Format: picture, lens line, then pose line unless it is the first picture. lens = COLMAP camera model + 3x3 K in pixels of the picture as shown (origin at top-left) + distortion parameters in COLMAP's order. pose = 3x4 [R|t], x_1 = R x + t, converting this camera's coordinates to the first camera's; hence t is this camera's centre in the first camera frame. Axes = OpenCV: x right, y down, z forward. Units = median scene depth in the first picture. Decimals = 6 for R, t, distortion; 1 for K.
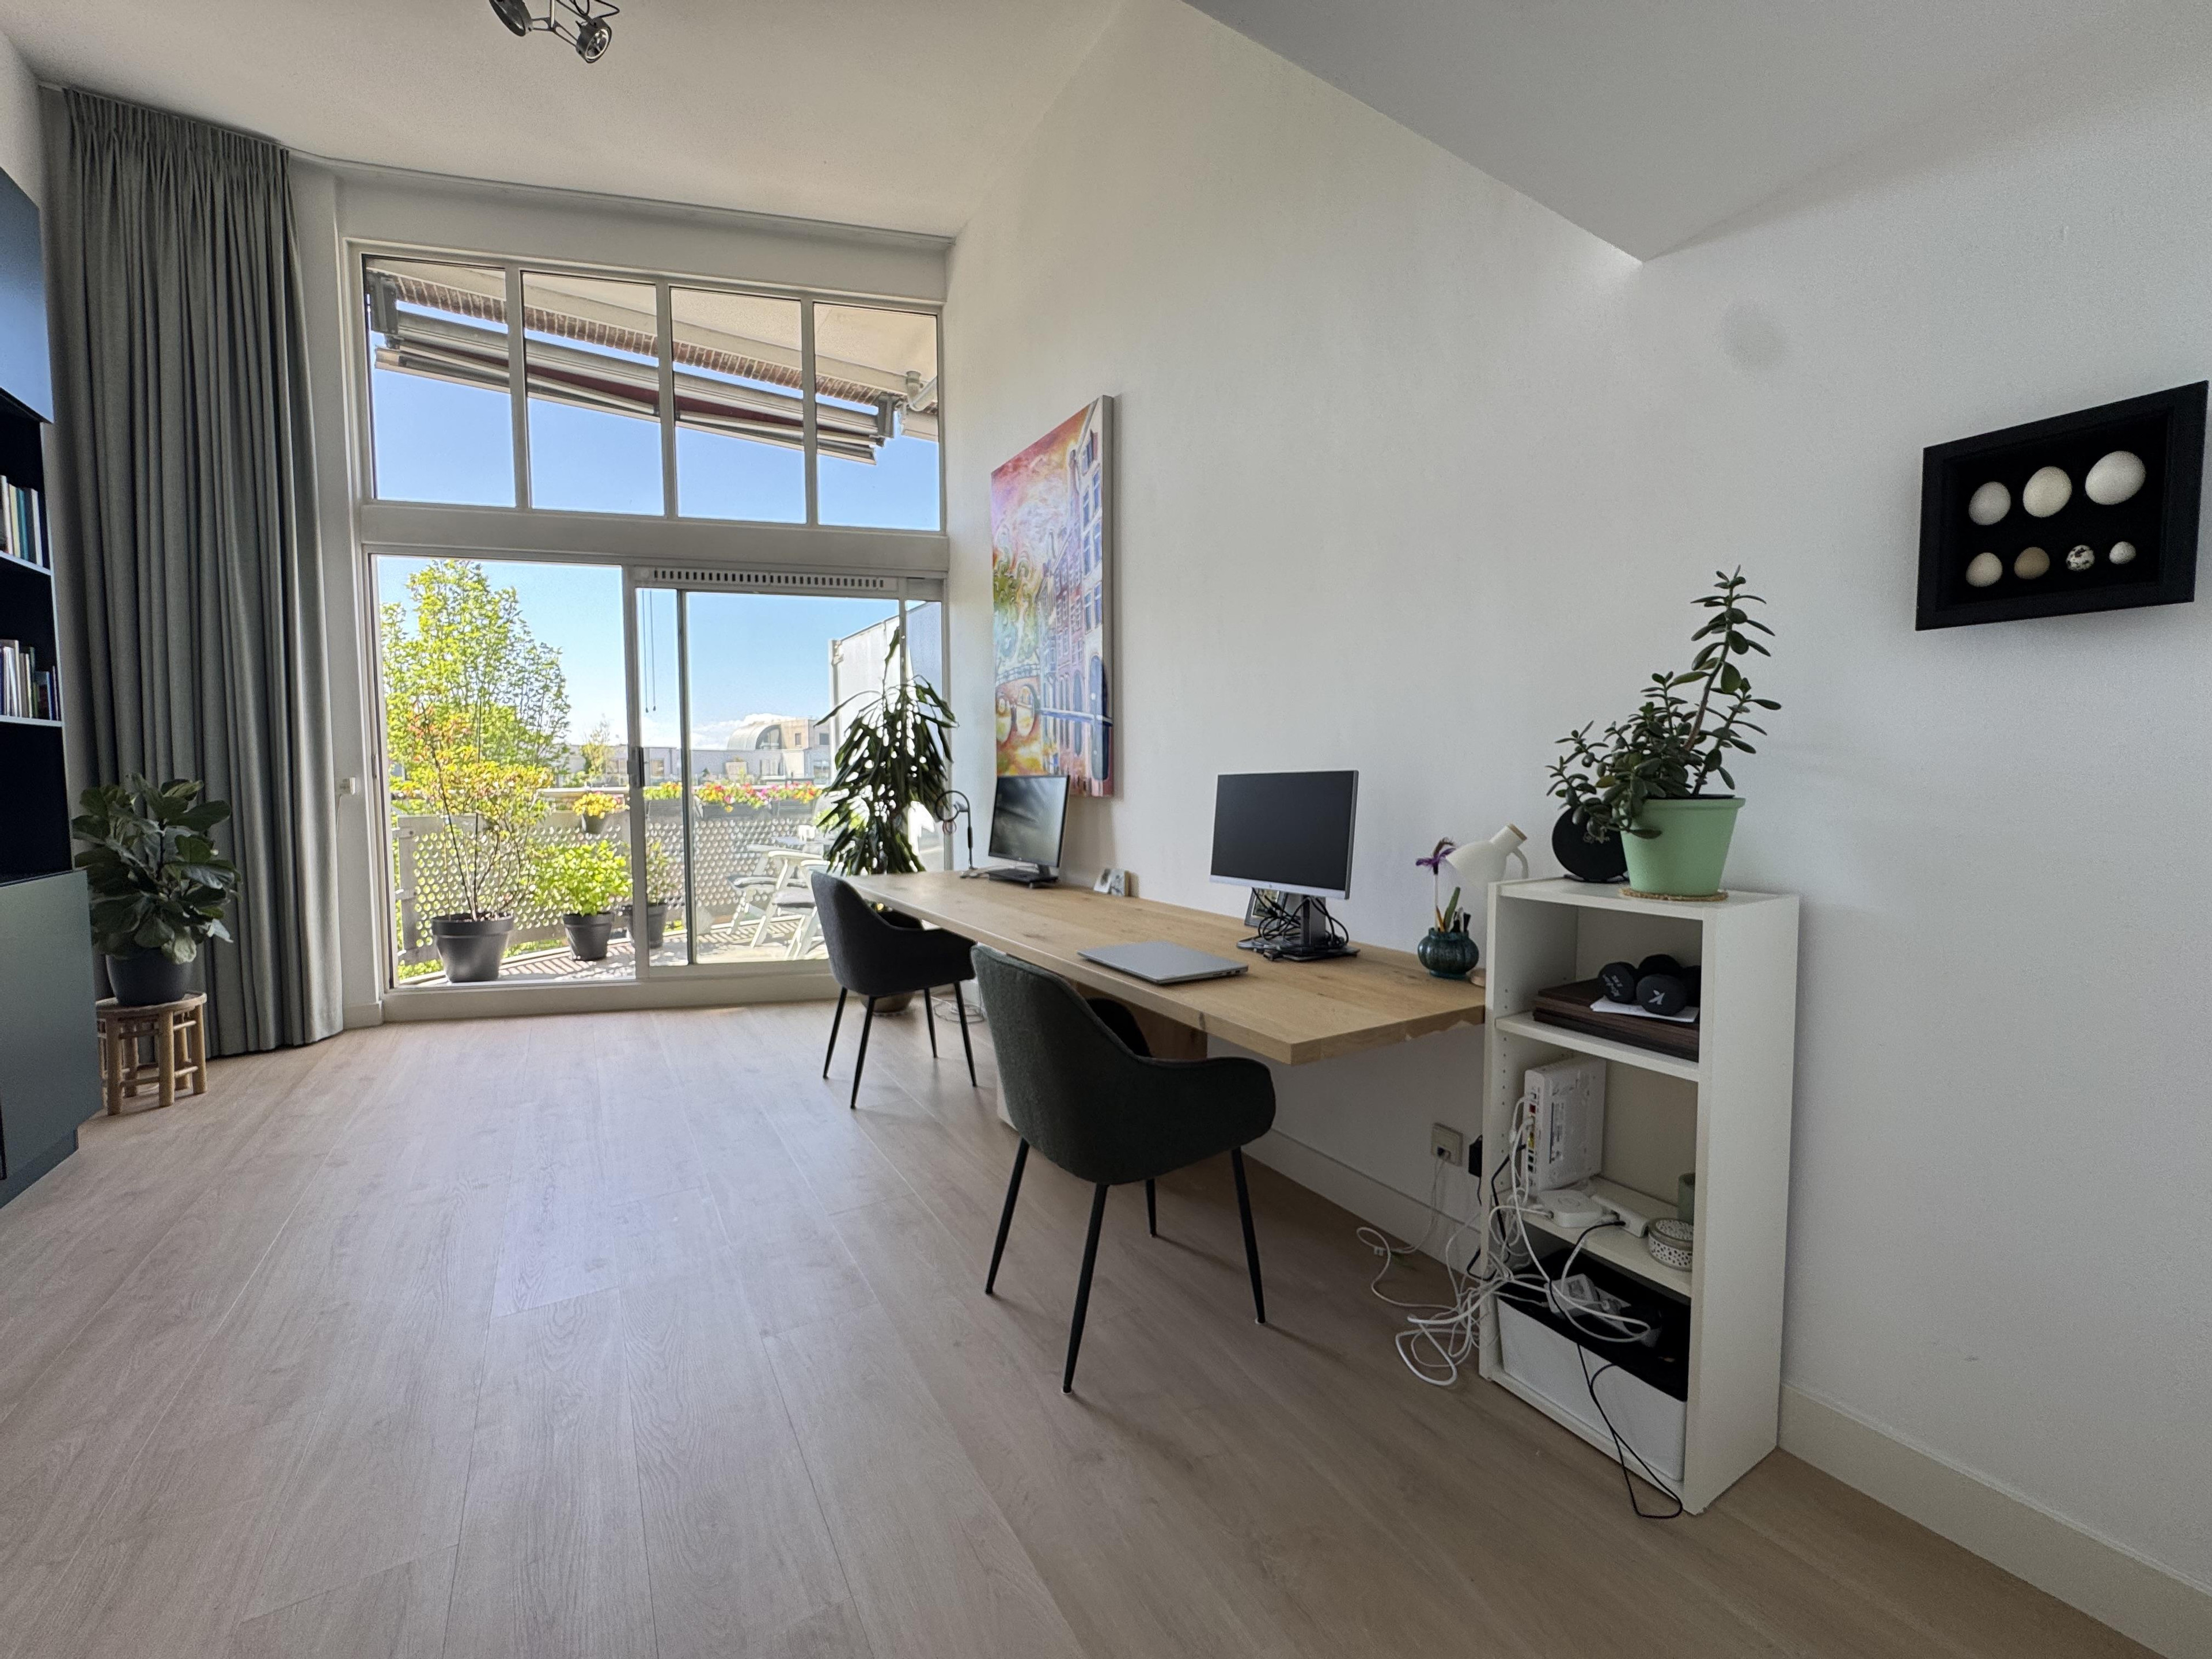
lens RADIAL K [[880.8, 0, 1104.5], [0, 880.8, 832.3], [0, 0, 1]] dist [-0.003899, 0.000220]
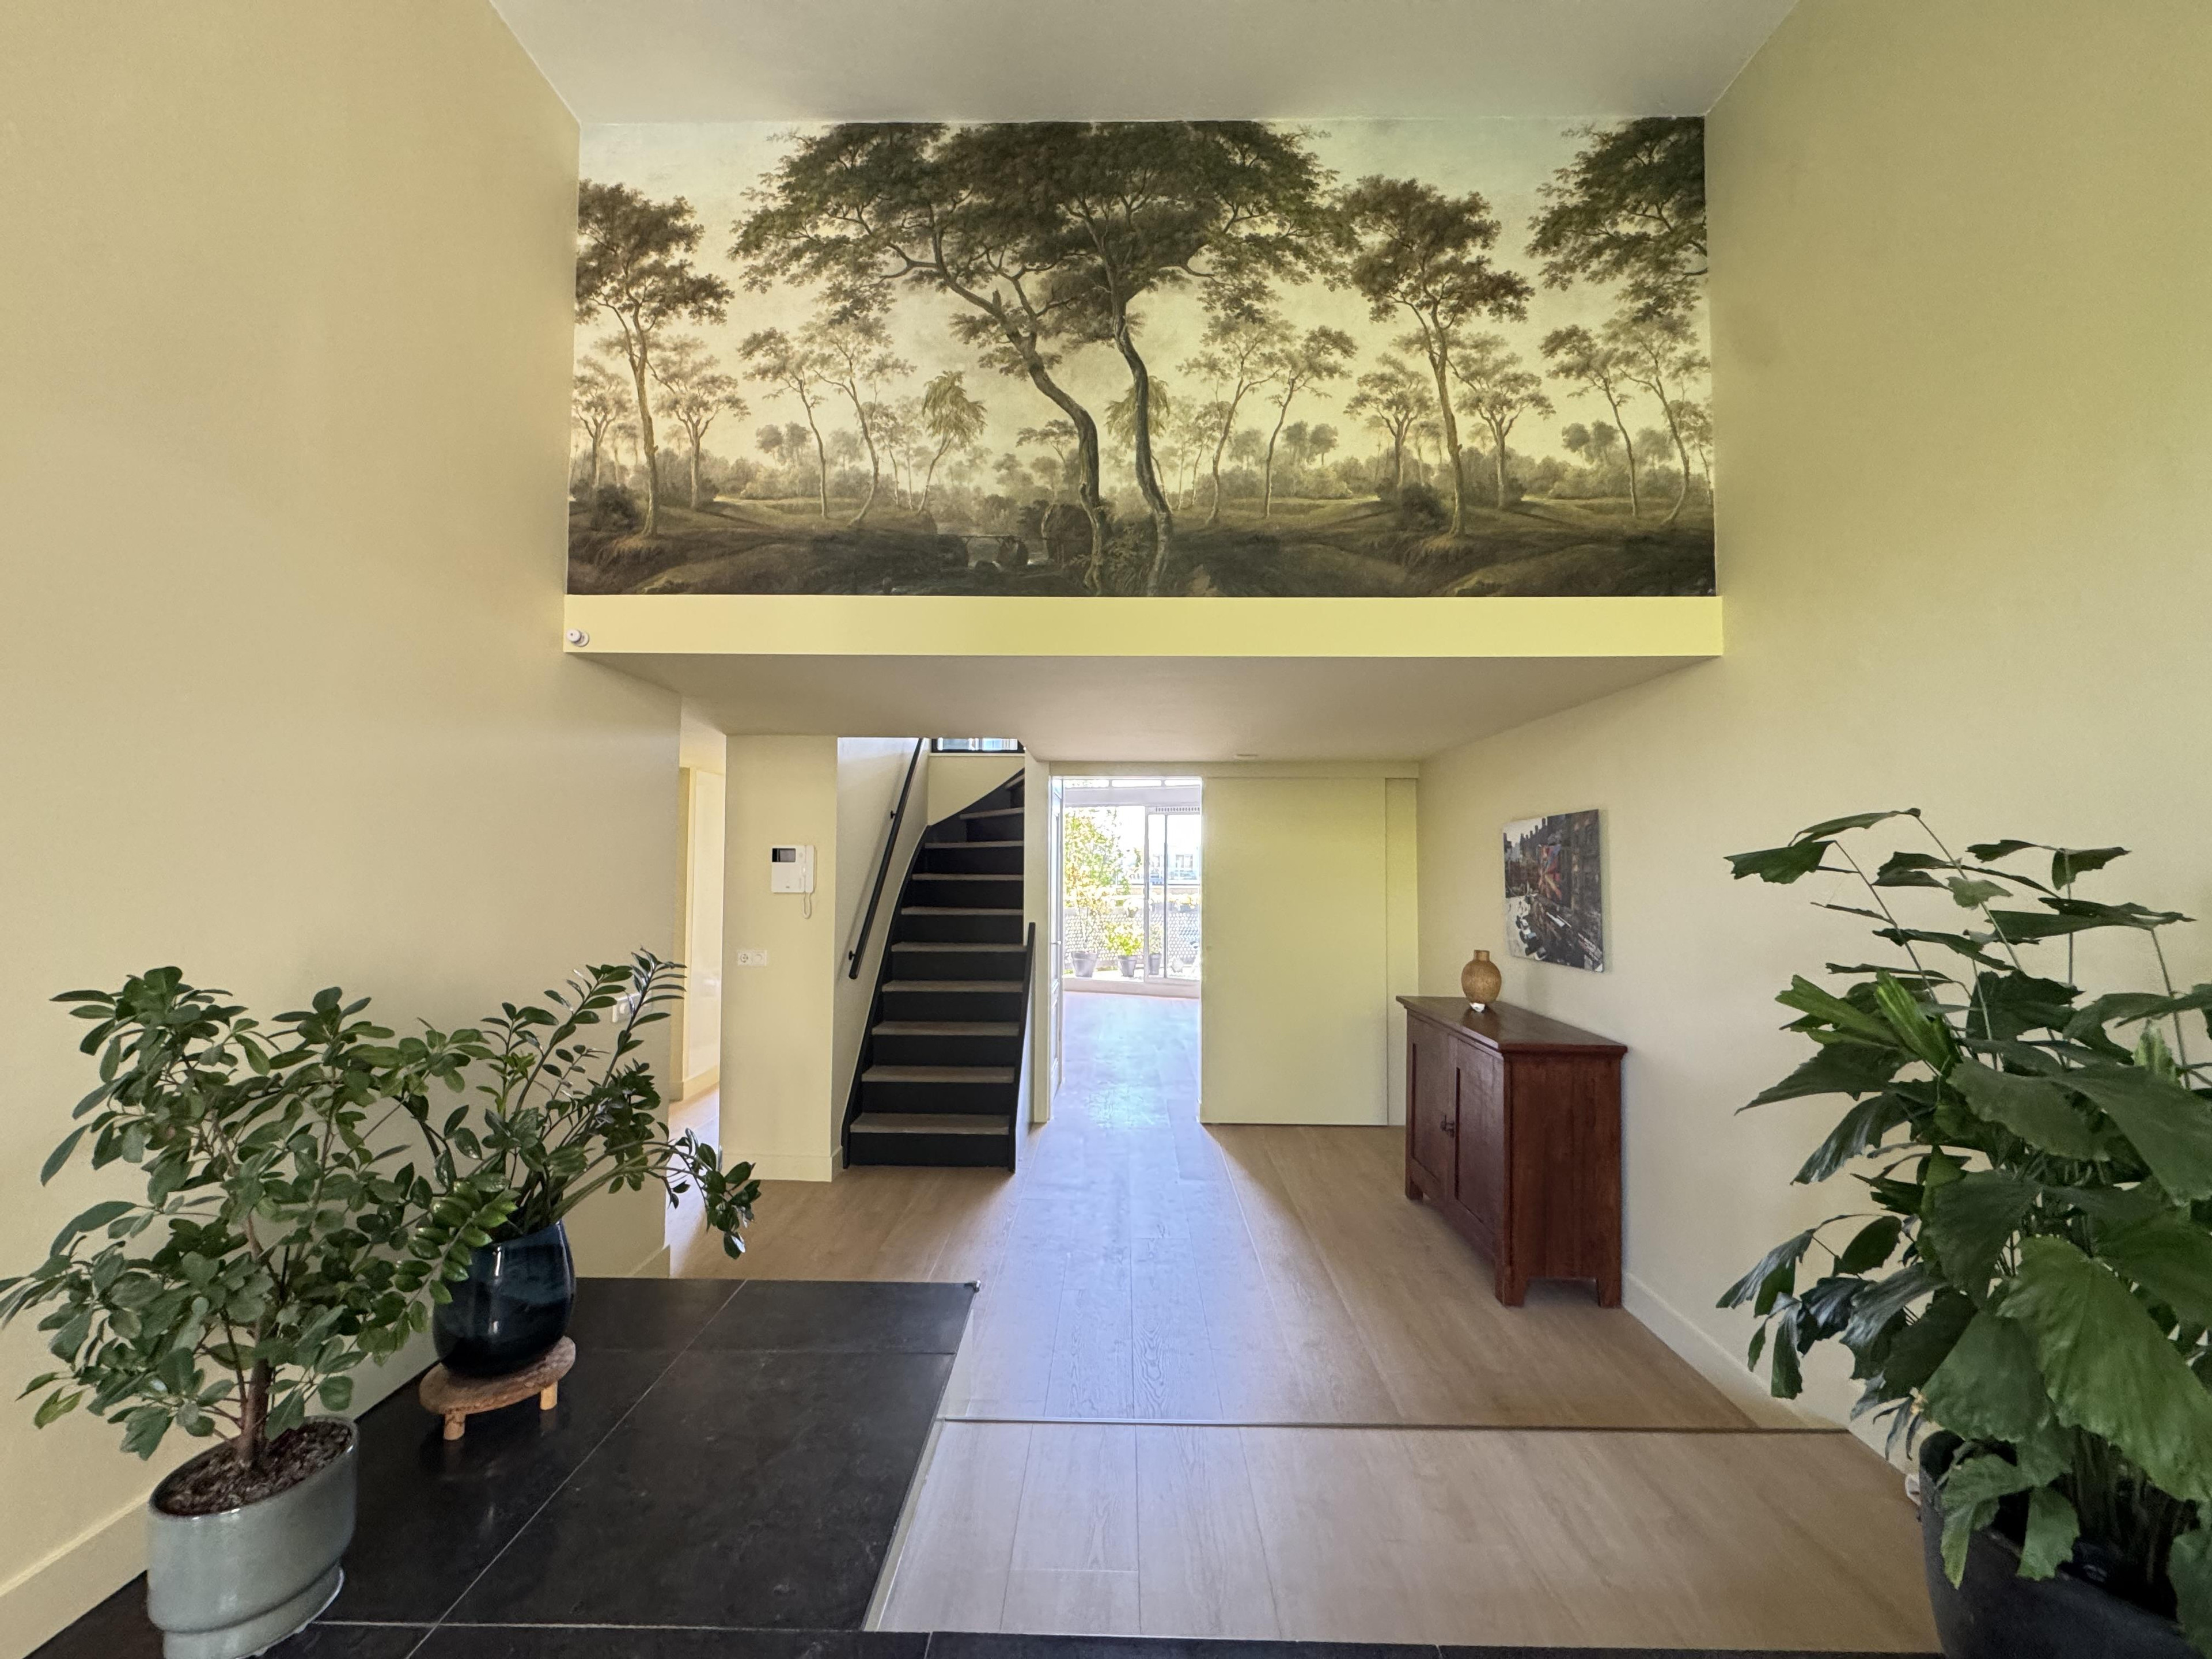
lens RADIAL K [[880.8, 0, 1104.6], [0, 880.8, 831.2], [0, 0, 1]] dist [-0.003899, 0.000220]
pose [[0.841326, -0.014740, -0.540326, 0.775149], [-0.039875, 0.995212, -0.089239, -0.020713], [0.539055, 0.096625, 0.836710, -1.252854]]
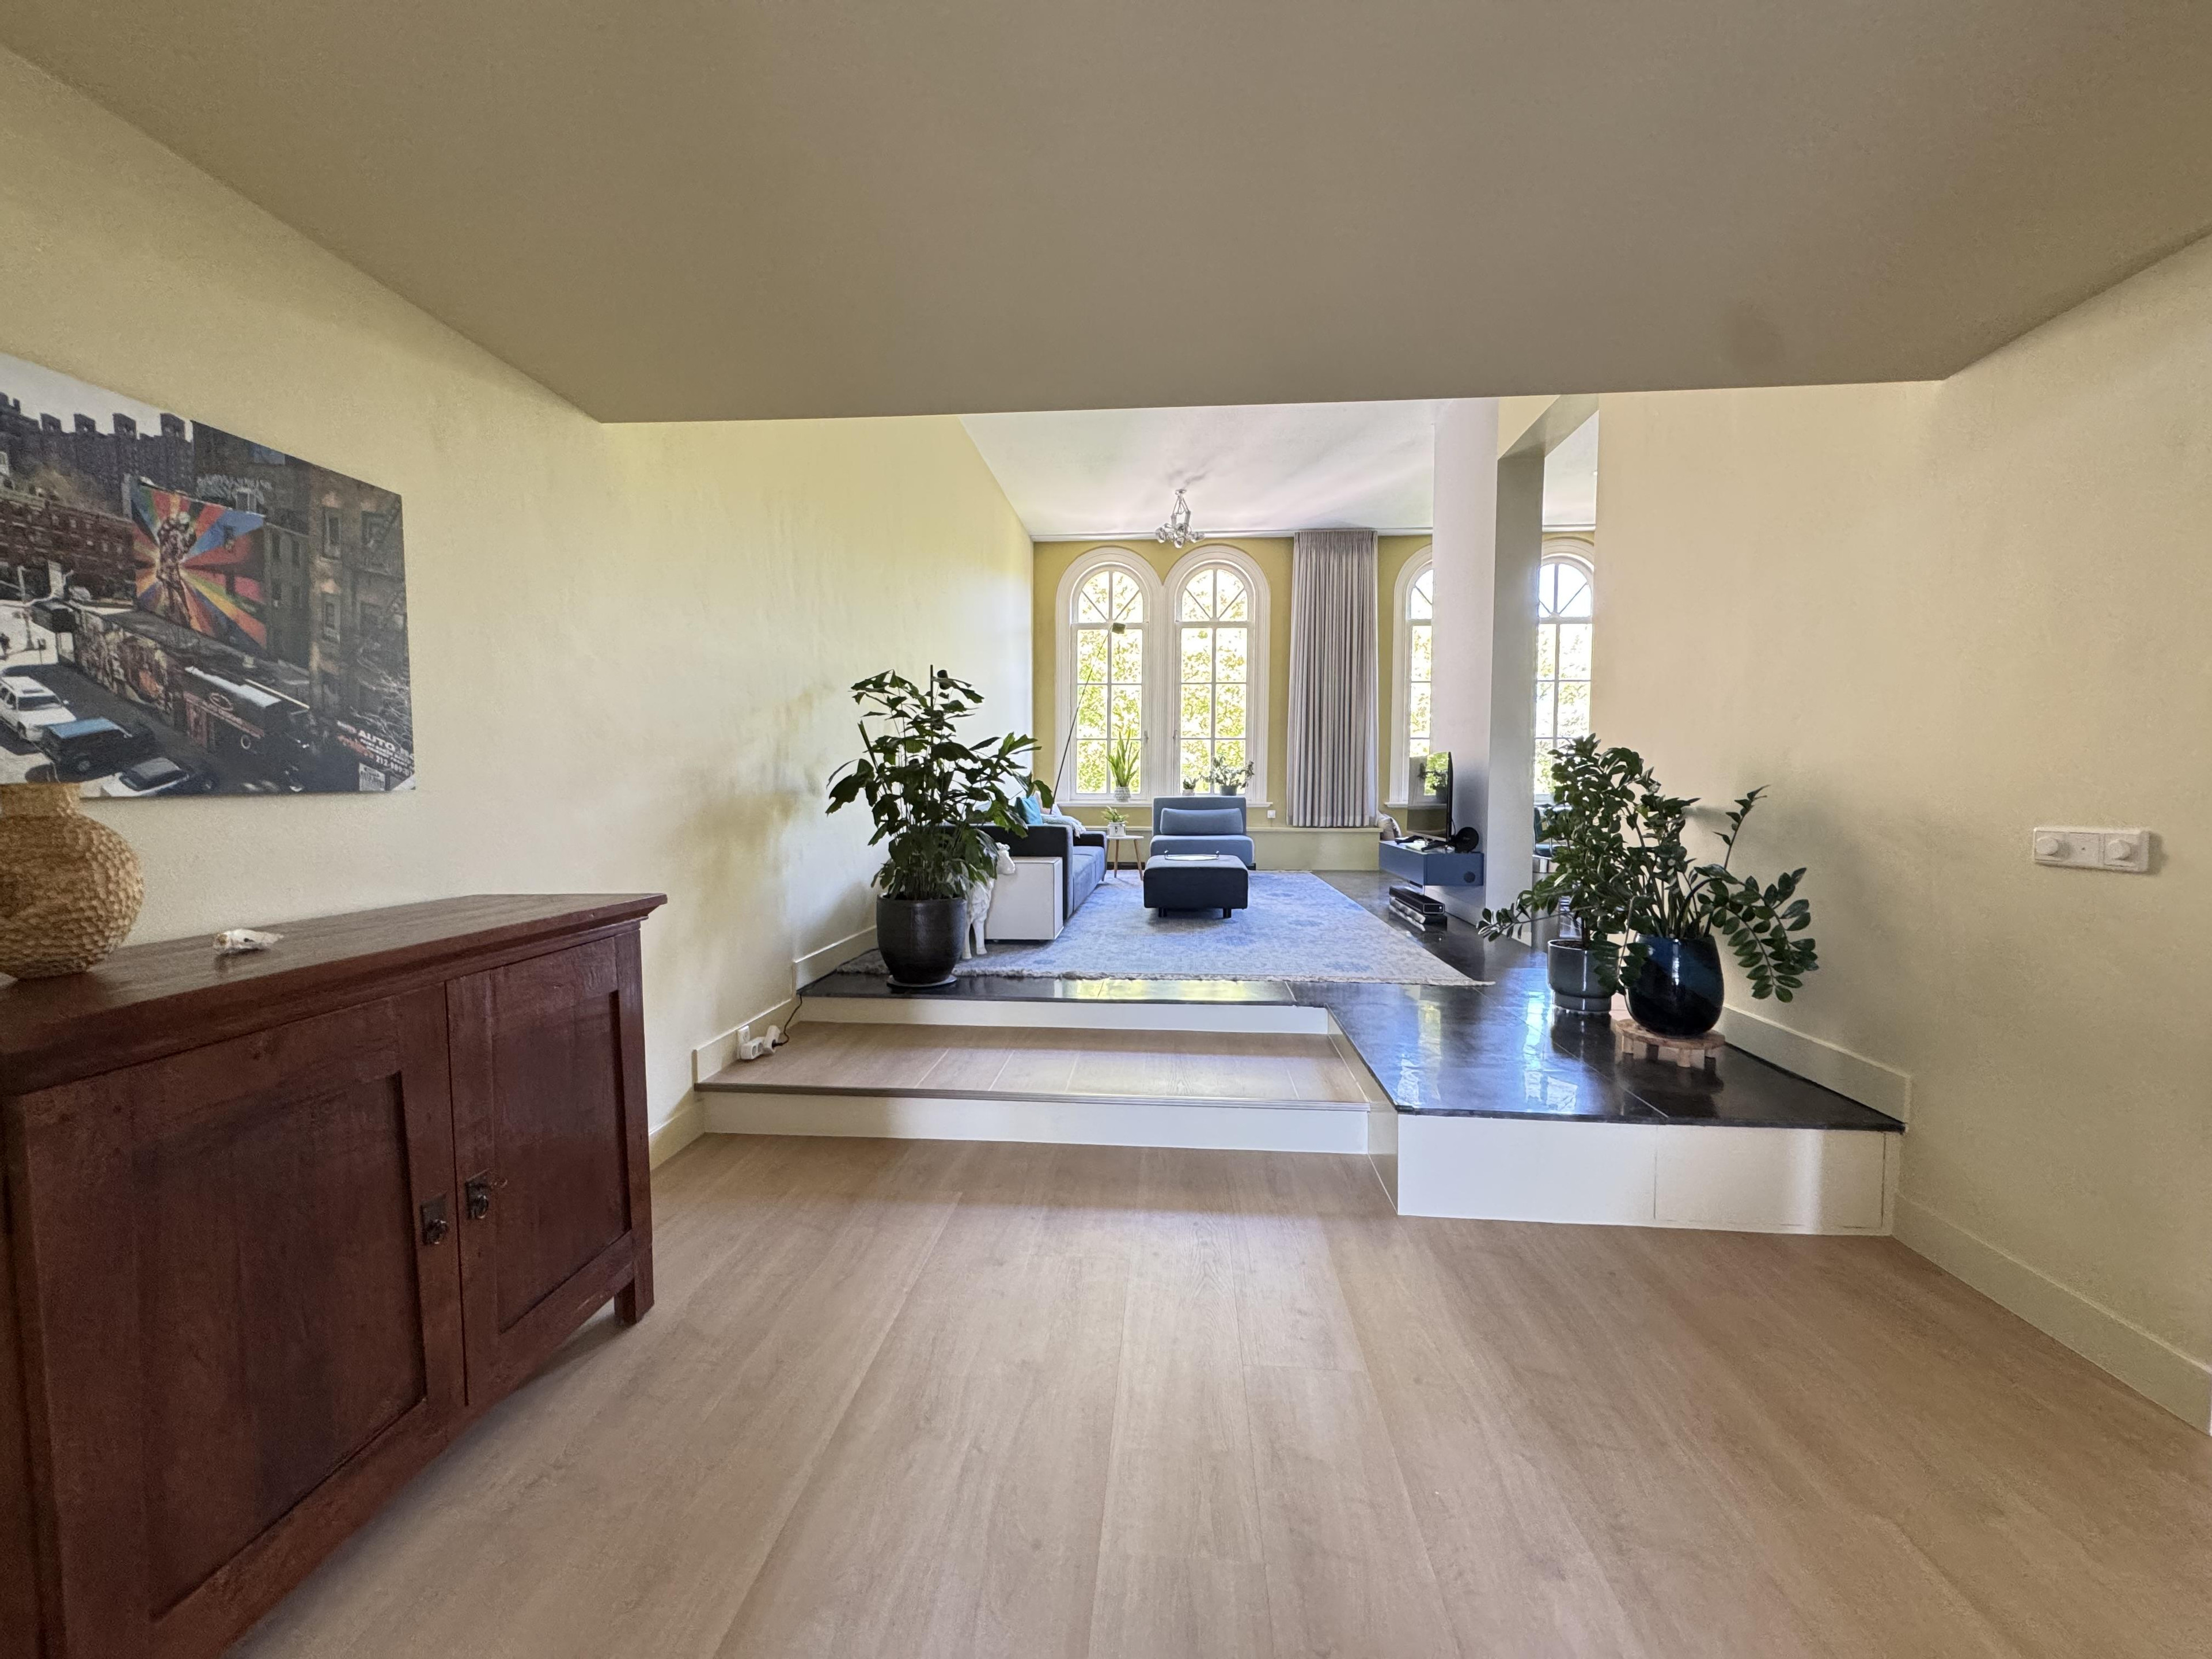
lens RADIAL K [[880.8, 0, 1101.1], [0, 880.8, 830.0], [0, 0, 1]] dist [-0.003899, 0.000220]
pose [[-0.803219, -0.027291, 0.595058, 0.127127], [0.035788, 0.994935, 0.093937, 0.010035], [-0.594608, 0.096748, -0.798174, -0.104392]]
